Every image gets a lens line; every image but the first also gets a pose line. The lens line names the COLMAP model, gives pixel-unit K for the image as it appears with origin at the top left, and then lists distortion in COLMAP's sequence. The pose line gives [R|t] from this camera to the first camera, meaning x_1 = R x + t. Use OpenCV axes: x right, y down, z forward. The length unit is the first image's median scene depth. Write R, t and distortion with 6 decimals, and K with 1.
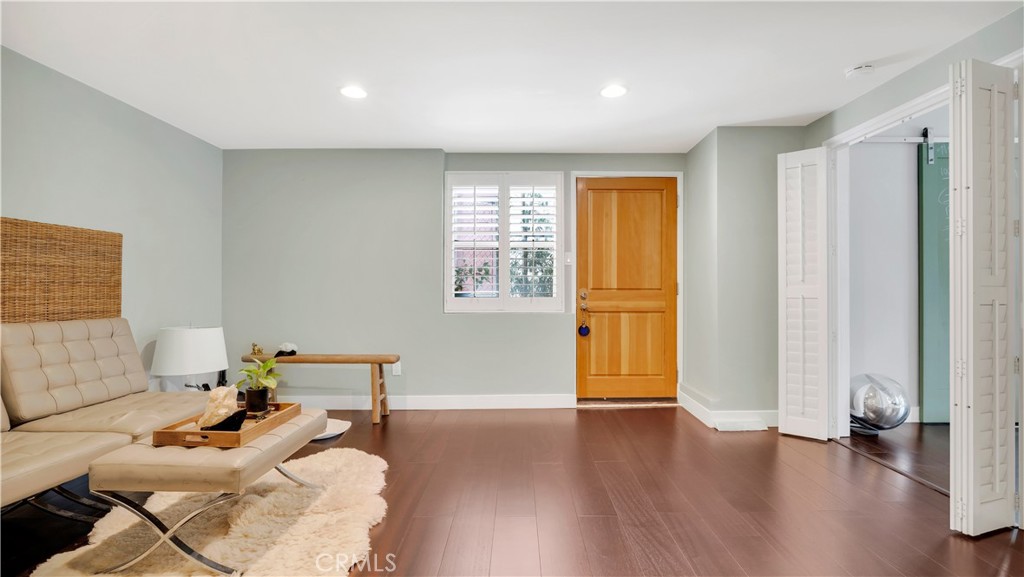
lens RADIAL K [[468.8, 0, 511.7], [0, 468.8, 287.6], [0, 0, 1]] dist [-0.000933, -0.000012]
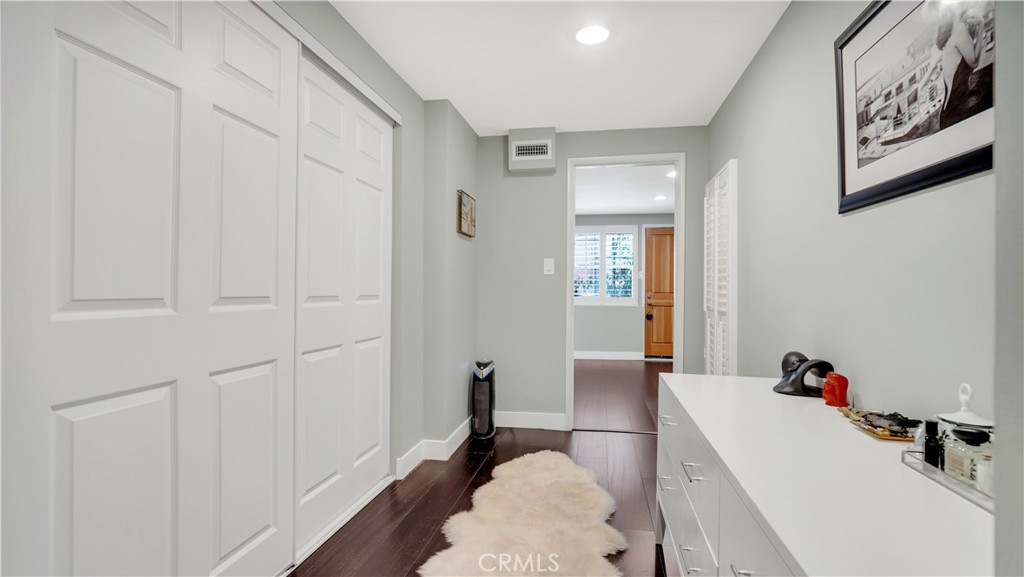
lens RADIAL K [[468.8, 0, 514.9], [0, 468.8, 293.3], [0, 0, 1]] dist [-0.000933, -0.000012]
pose [[0.986370, 0.004535, -0.164479, -0.050015], [-0.003272, 0.999963, 0.007949, -0.006574], [0.164509, -0.007303, 0.986349, -0.768028]]
